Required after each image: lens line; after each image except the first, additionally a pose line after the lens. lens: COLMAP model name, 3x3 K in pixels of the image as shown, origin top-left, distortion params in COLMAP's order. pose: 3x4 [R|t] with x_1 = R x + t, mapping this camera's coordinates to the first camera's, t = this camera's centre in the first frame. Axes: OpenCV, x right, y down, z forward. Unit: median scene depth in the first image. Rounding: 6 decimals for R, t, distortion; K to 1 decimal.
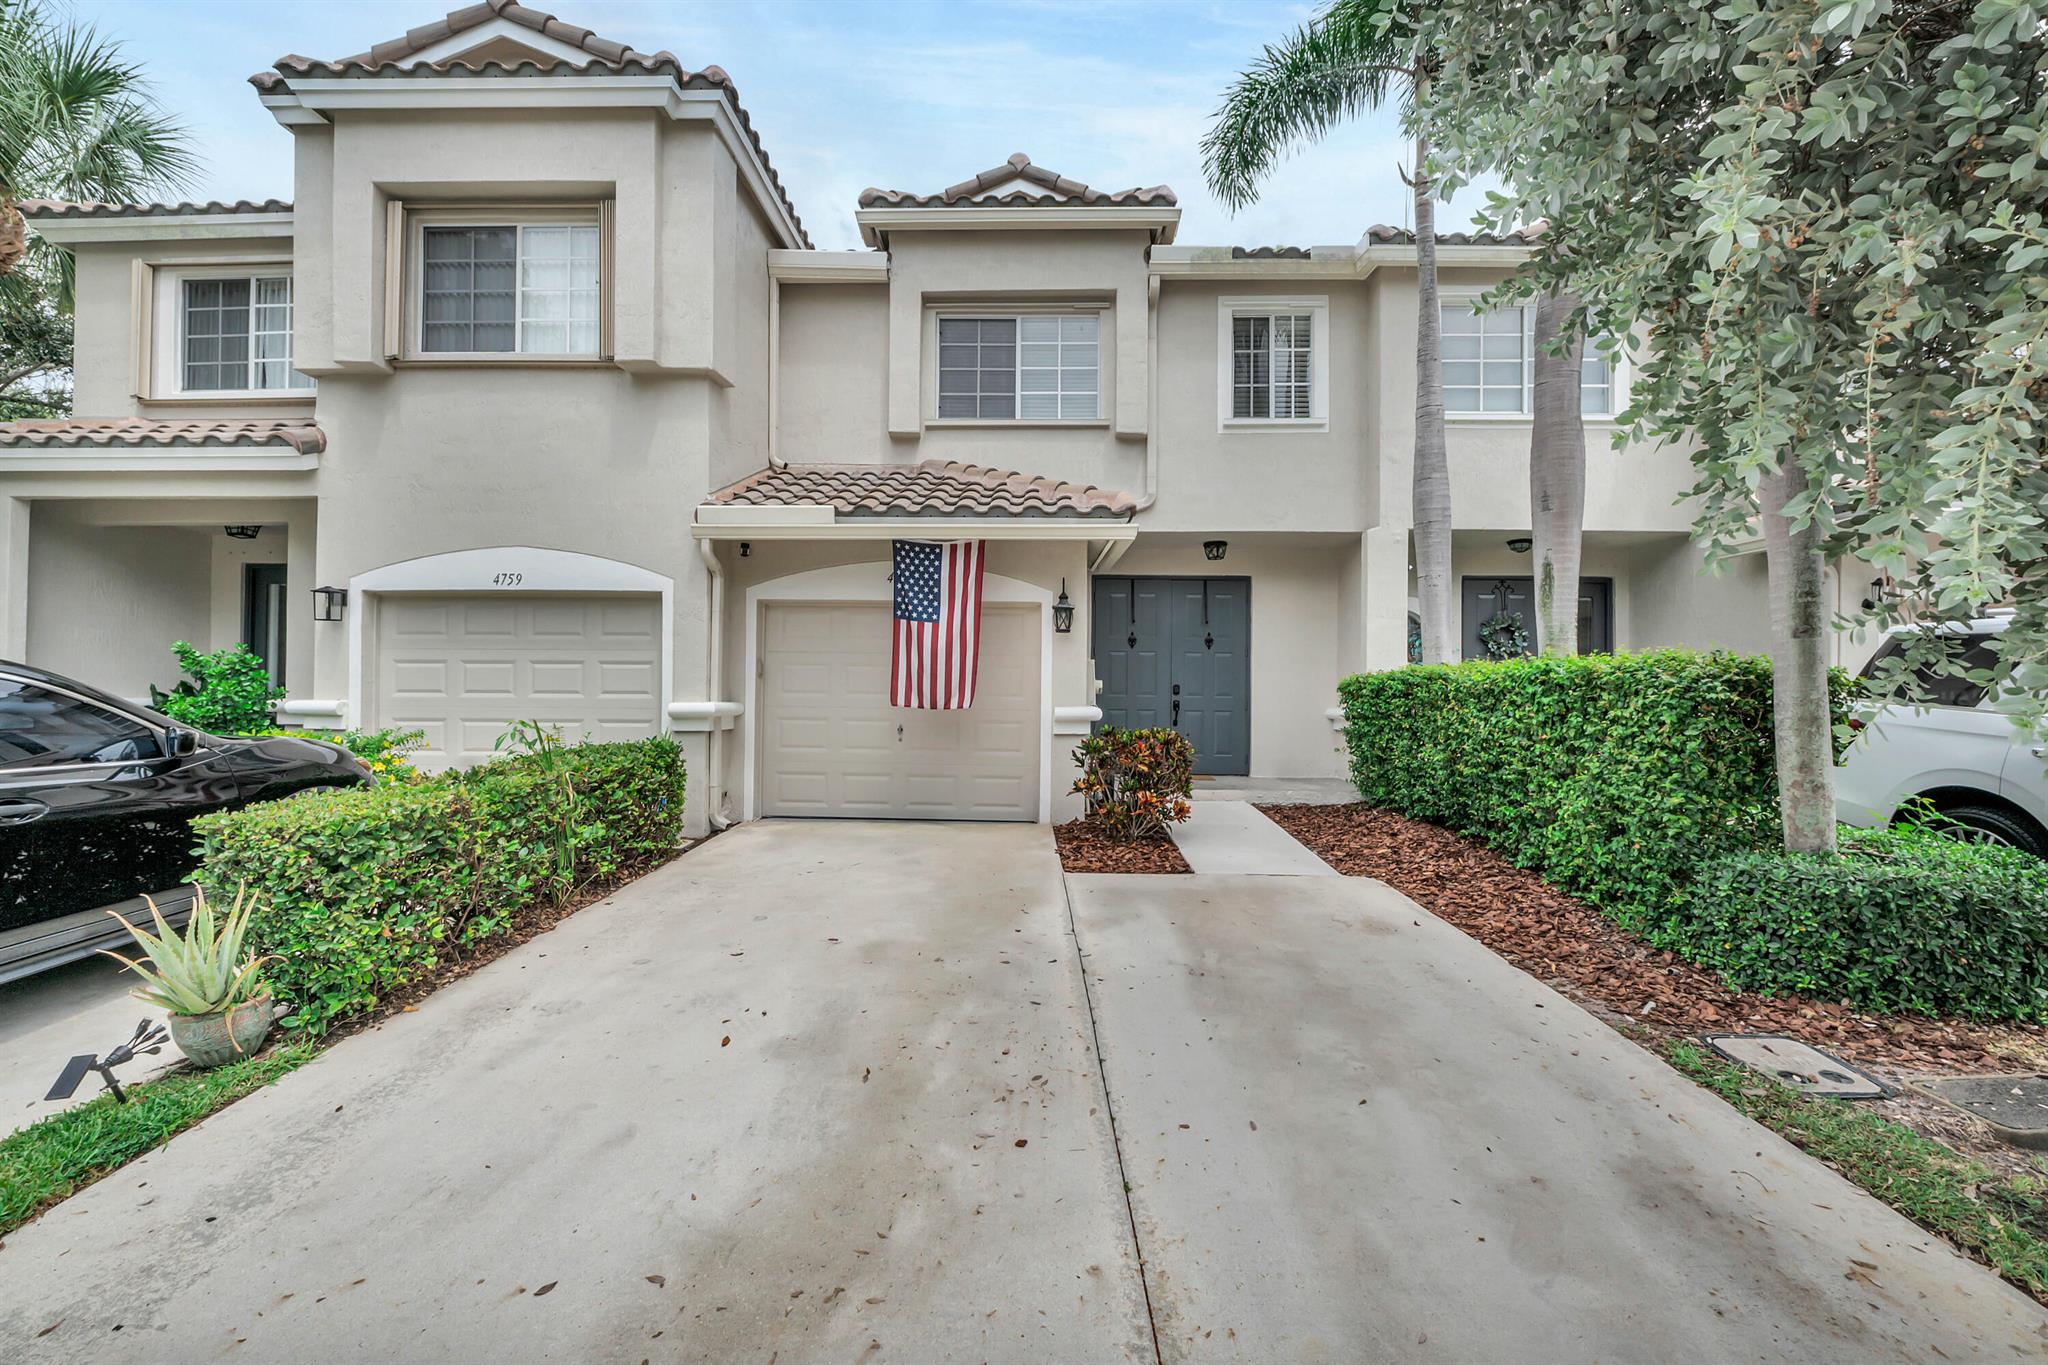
lens RADIAL K [[859.7, 0, 1022.6], [0, 859.7, 678.4], [0, 0, 1]] dist [-0.001557, -0.000033]
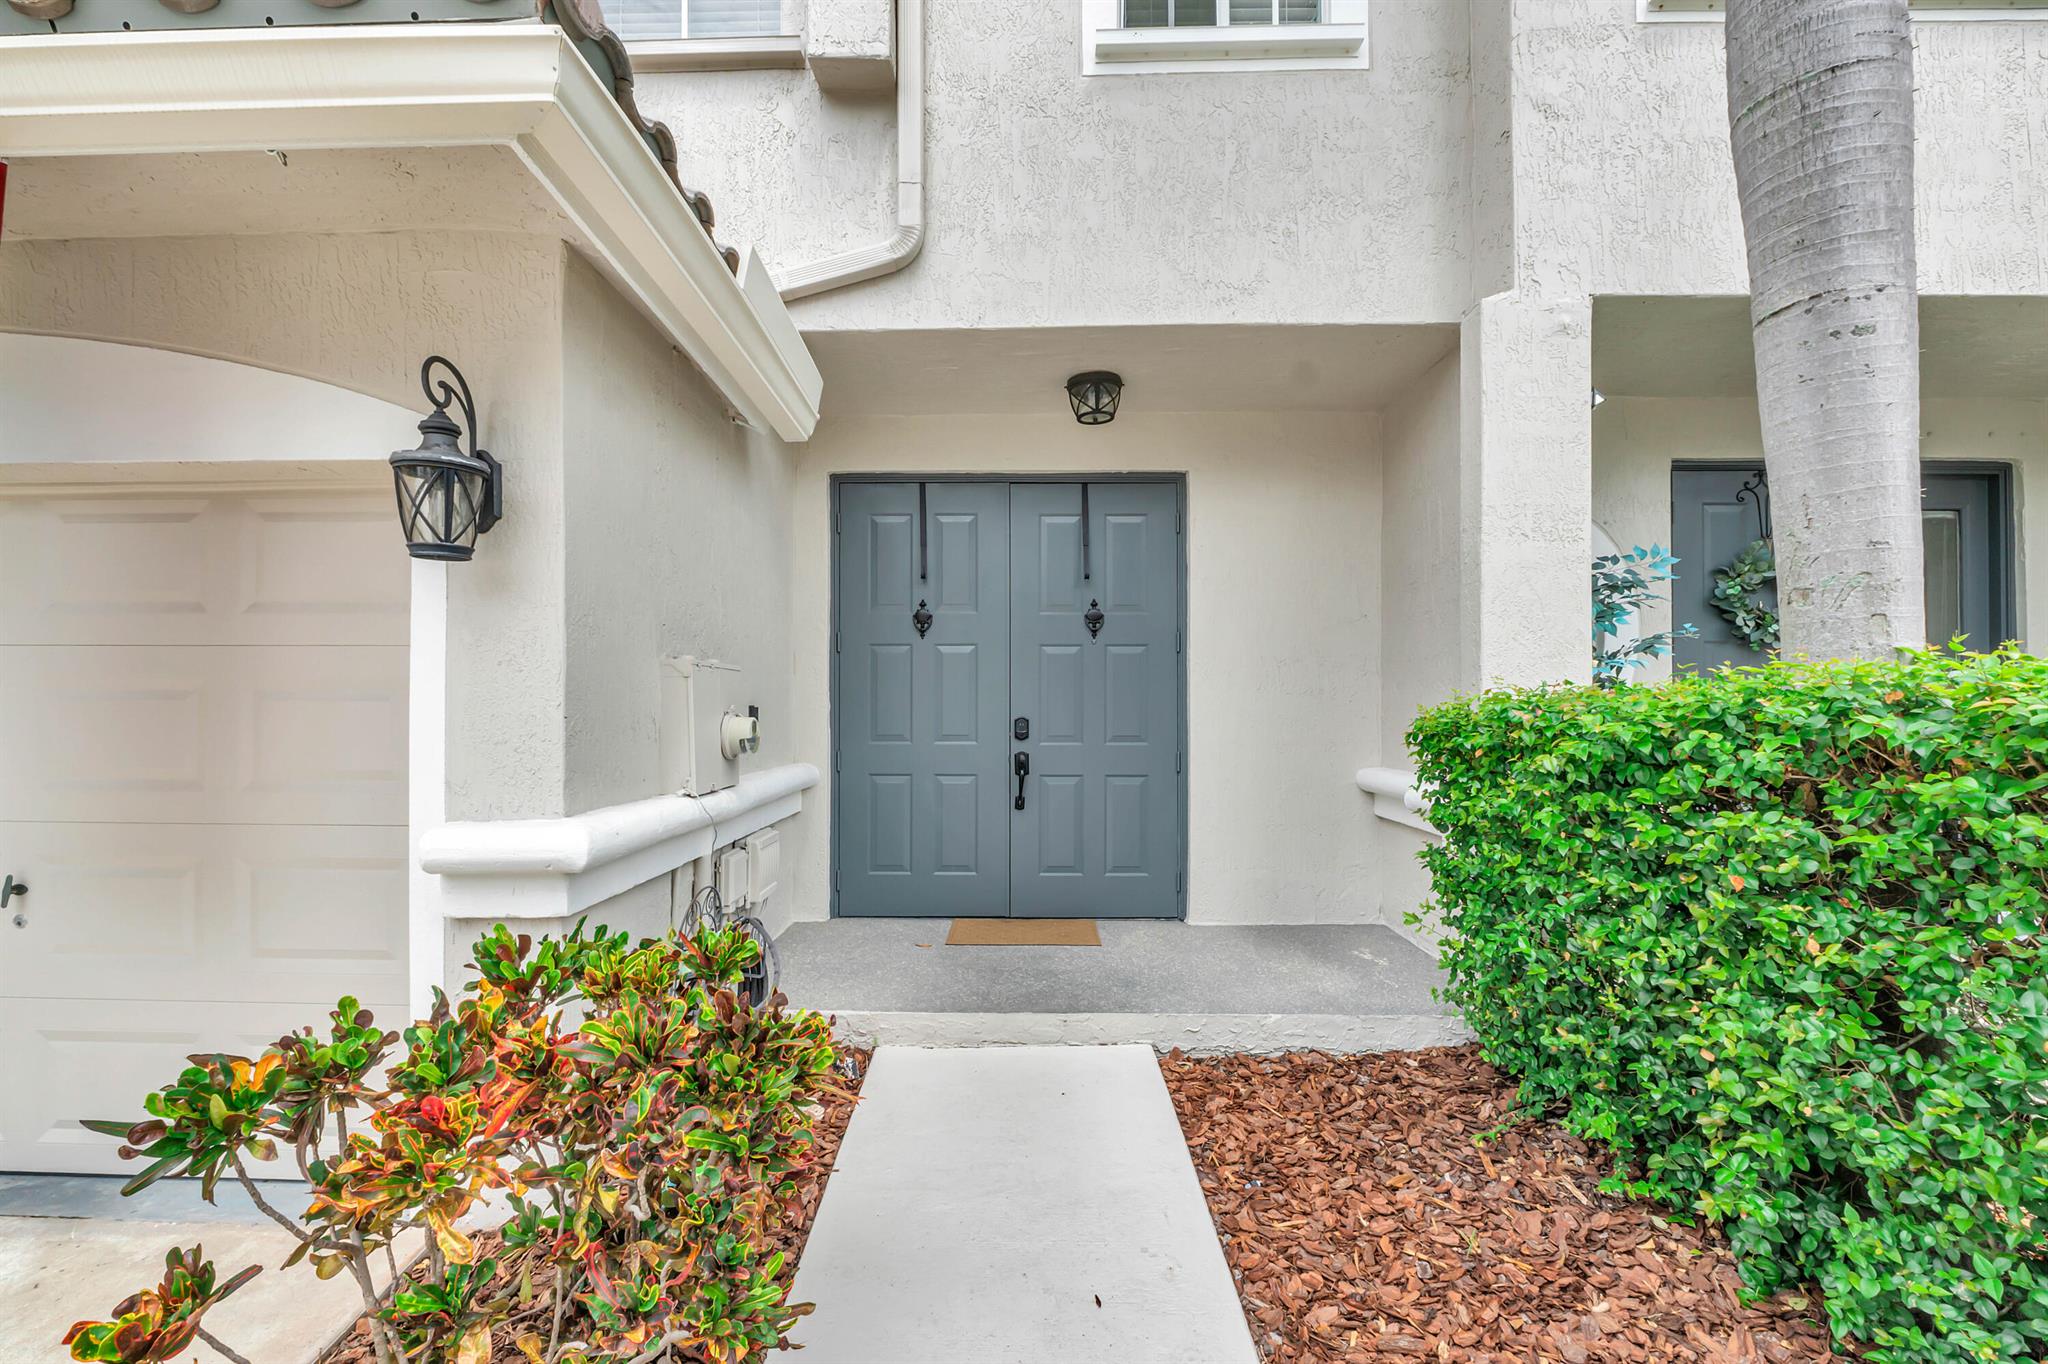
lens RADIAL K [[859.7, 0, 1022.6], [0, 859.7, 677.9], [0, 0, 1]] dist [-0.001557, -0.000033]
pose [[0.999995, -0.003192, -0.000067, 0.199598], [0.003191, 0.999938, -0.010692, -0.009564], [0.000102, 0.010692, 0.999943, 0.615326]]
